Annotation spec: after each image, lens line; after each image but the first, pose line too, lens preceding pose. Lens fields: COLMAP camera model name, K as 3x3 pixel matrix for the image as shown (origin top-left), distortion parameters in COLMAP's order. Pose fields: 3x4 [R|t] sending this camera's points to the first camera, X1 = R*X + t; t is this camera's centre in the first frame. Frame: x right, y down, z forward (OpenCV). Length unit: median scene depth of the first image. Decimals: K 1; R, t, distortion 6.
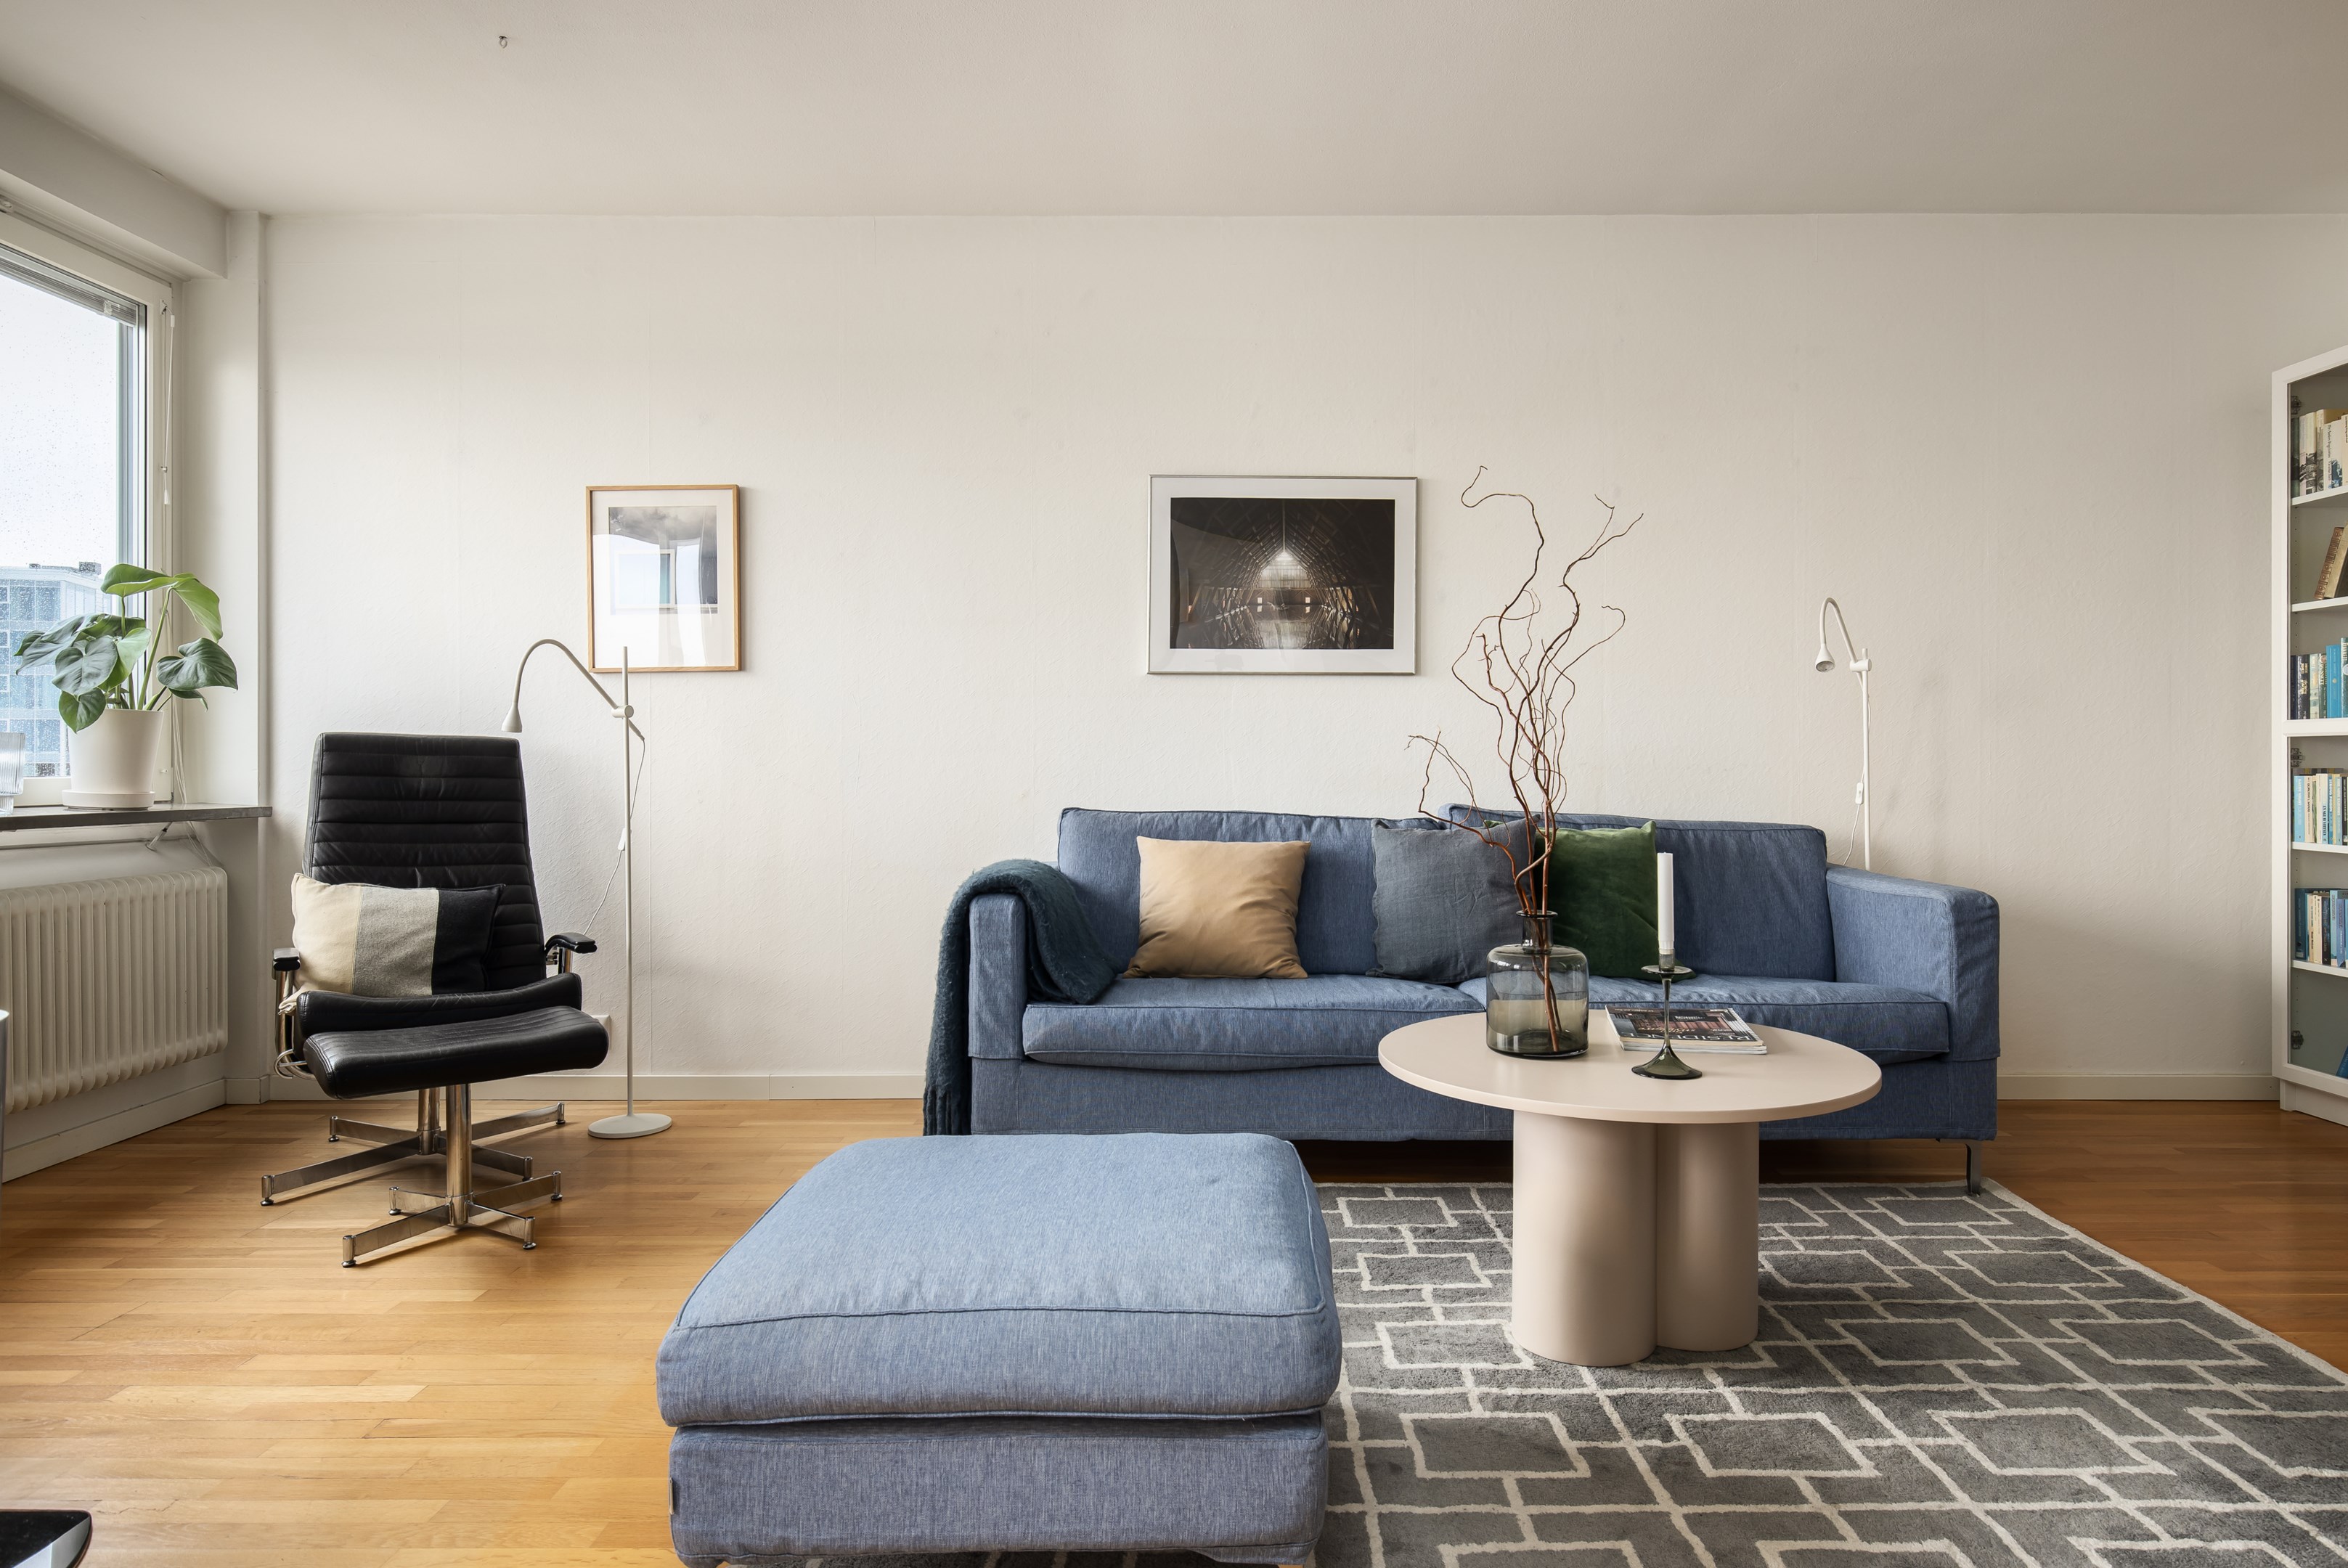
lens RADIAL K [[1408.9, 0, 1214.9], [0, 1408.9, 750.3], [0, 0, 1]] dist [0.007336, 0.000675]
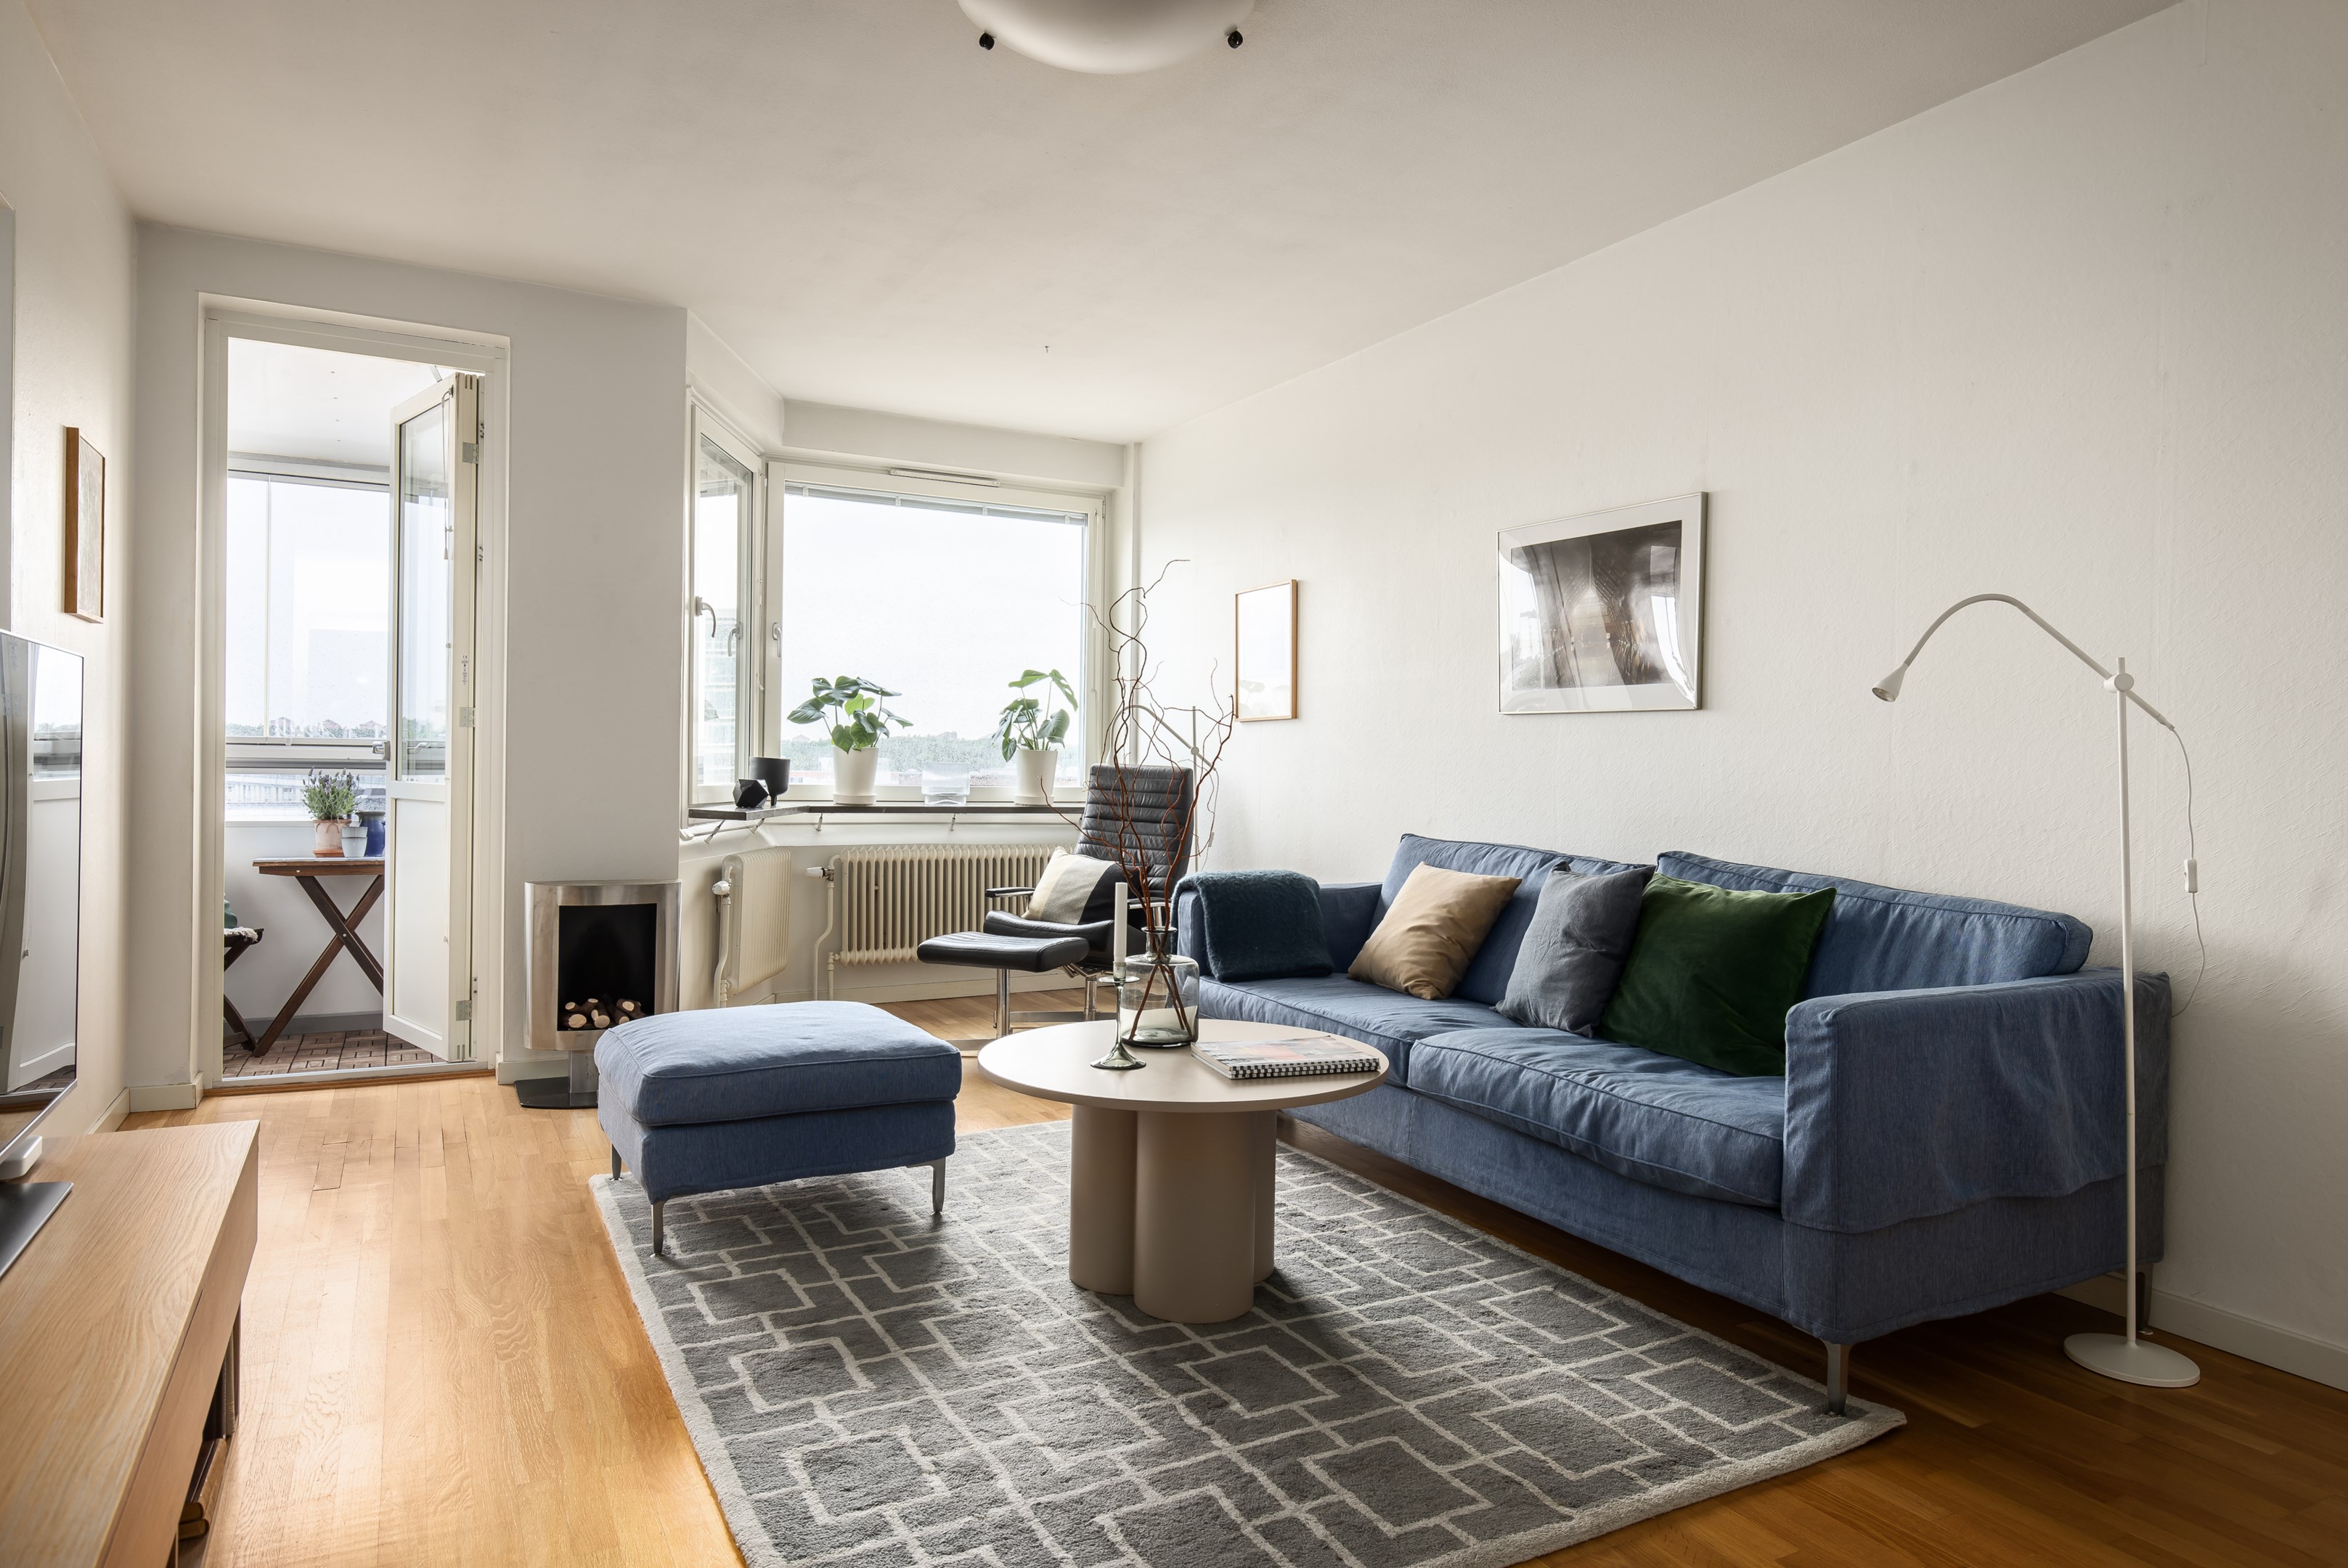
lens RADIAL K [[1418.0, 0, 1159.4], [0, 1418.0, 781.2], [0, 0, 1]] dist [0.003109, 0.002560]
pose [[0.466496, 0.020175, -0.884293, 1.066474], [-0.008697, 0.999796, 0.018223, -0.028159], [0.884481, -0.000810, 0.466576, 0.355357]]
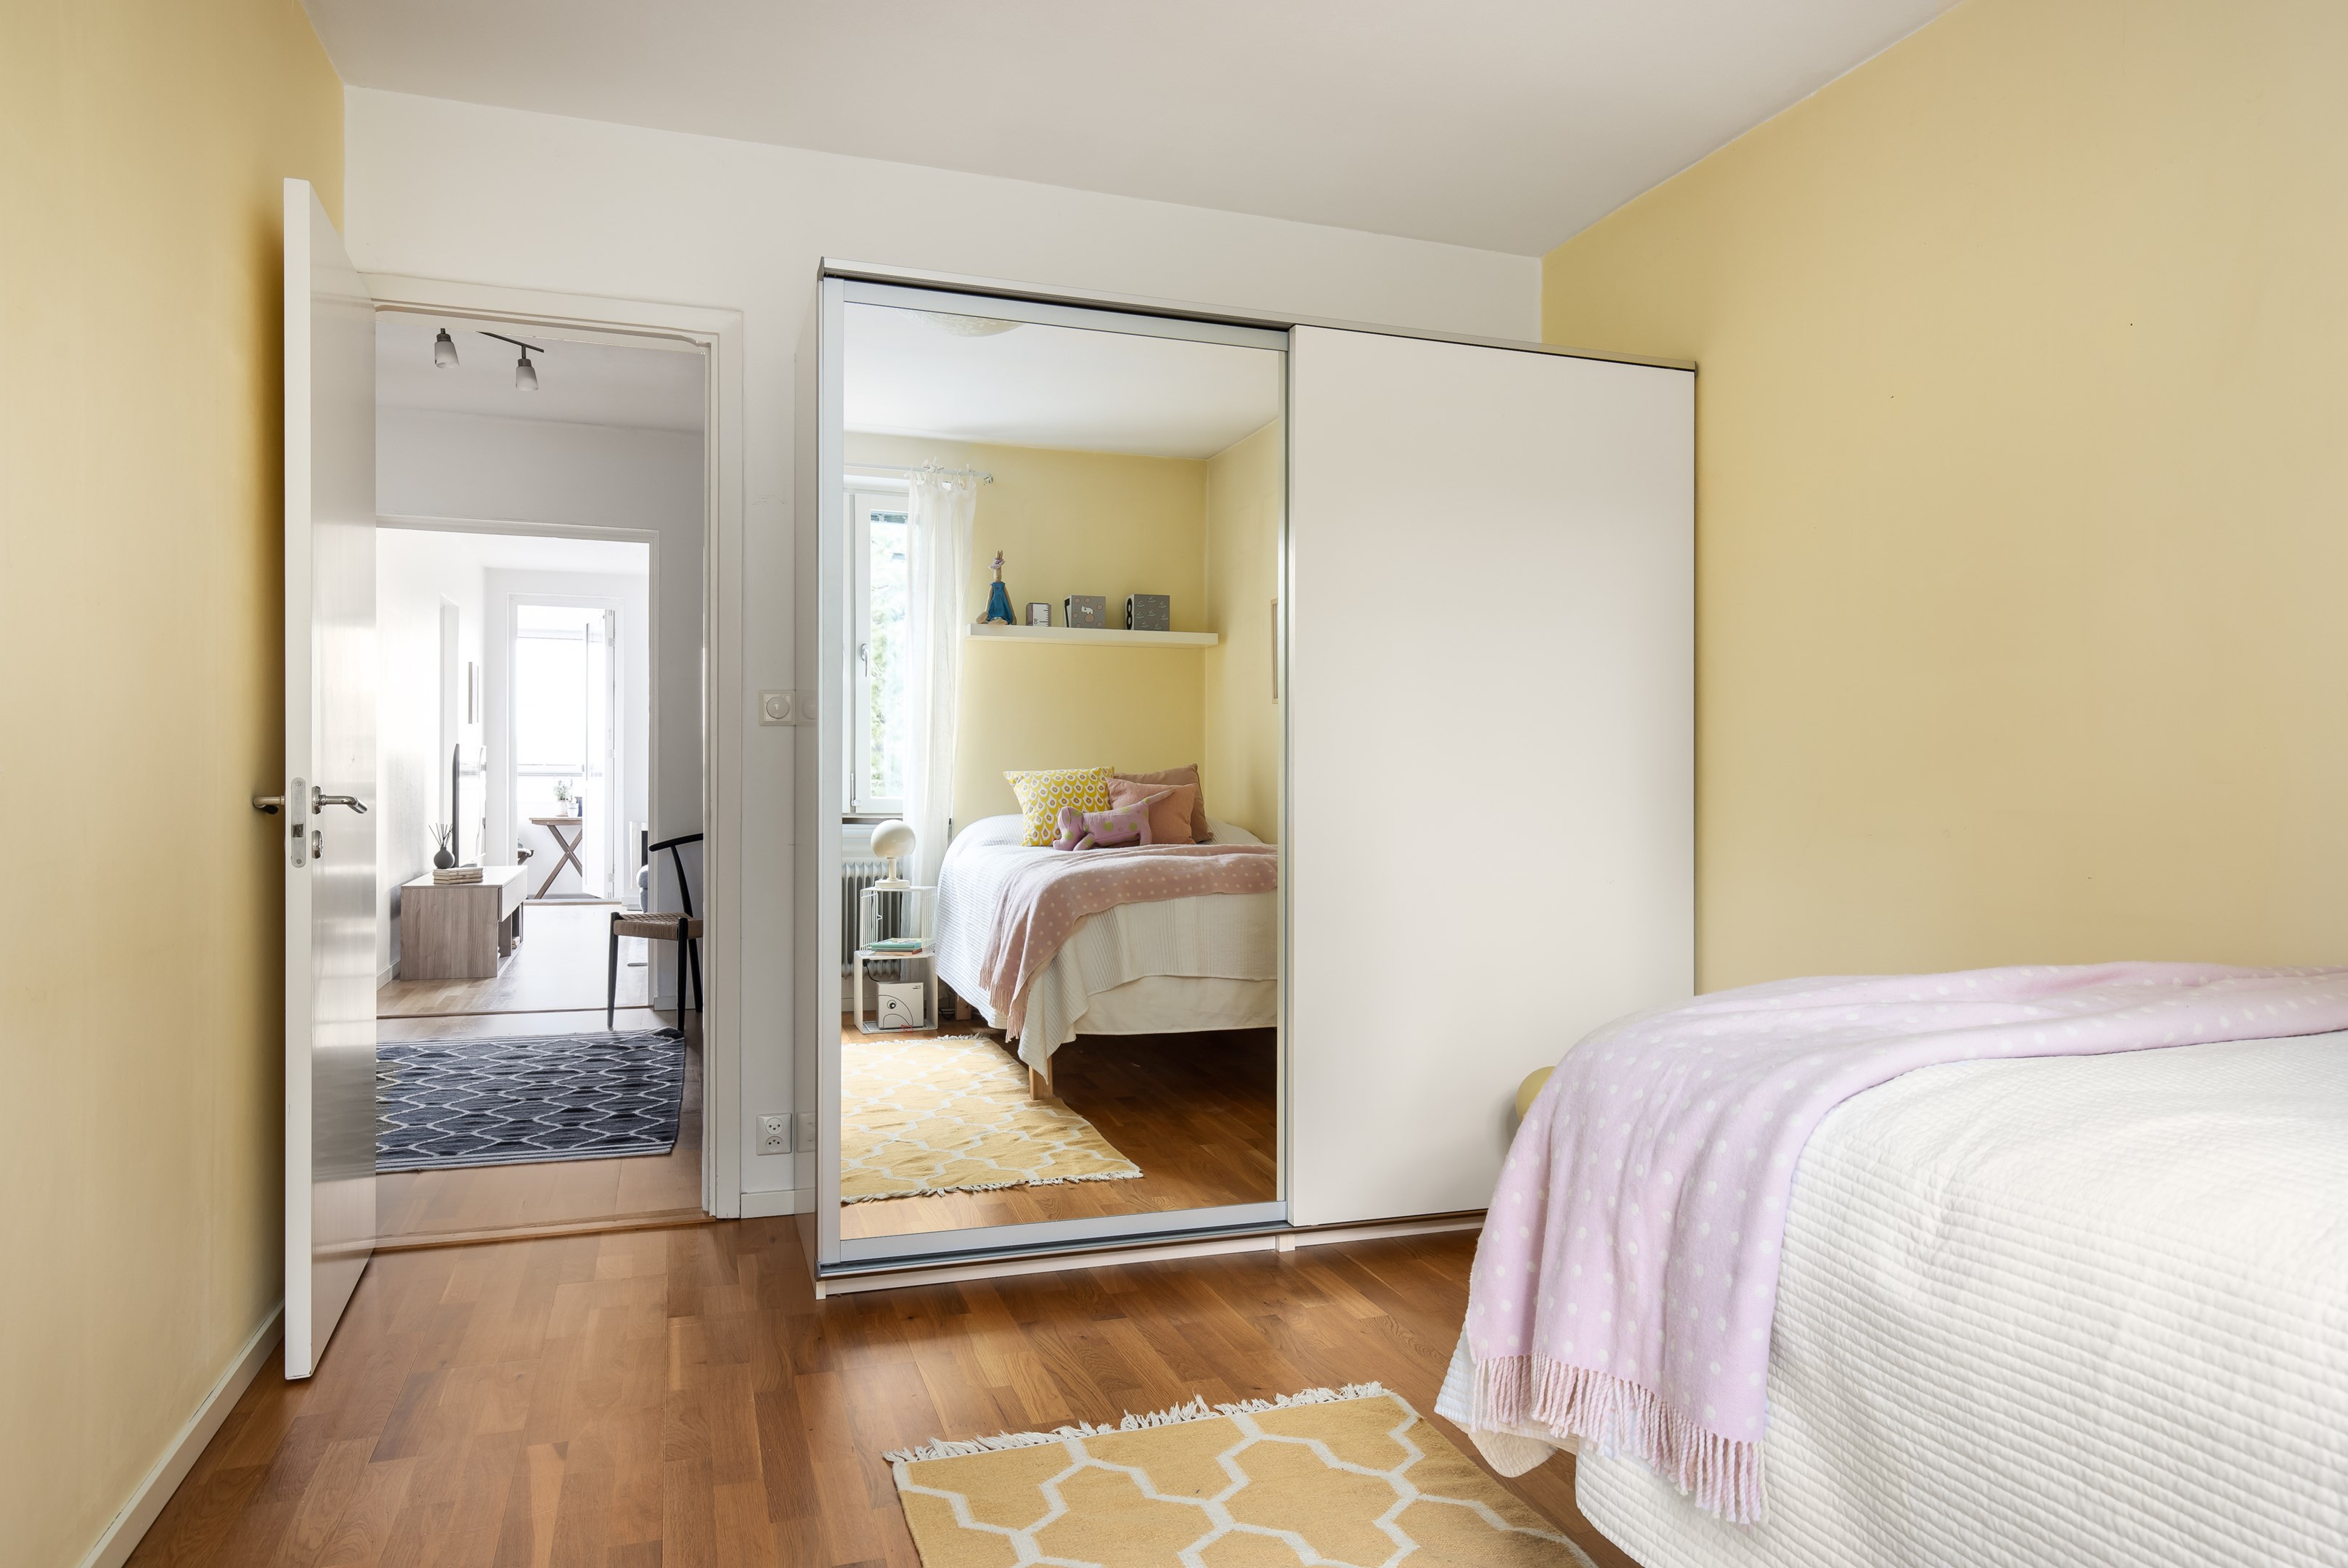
lens RADIAL K [[1418.0, 0, 1185.4], [0, 1418.0, 793.2], [0, 0, 1]] dist [0.003109, 0.002560]
pose [[0.336310, 0.020504, -0.941528, 3.387980], [-0.003774, 0.999784, 0.020424, -0.043217], [0.941744, -0.003315, 0.336315, 0.581489]]
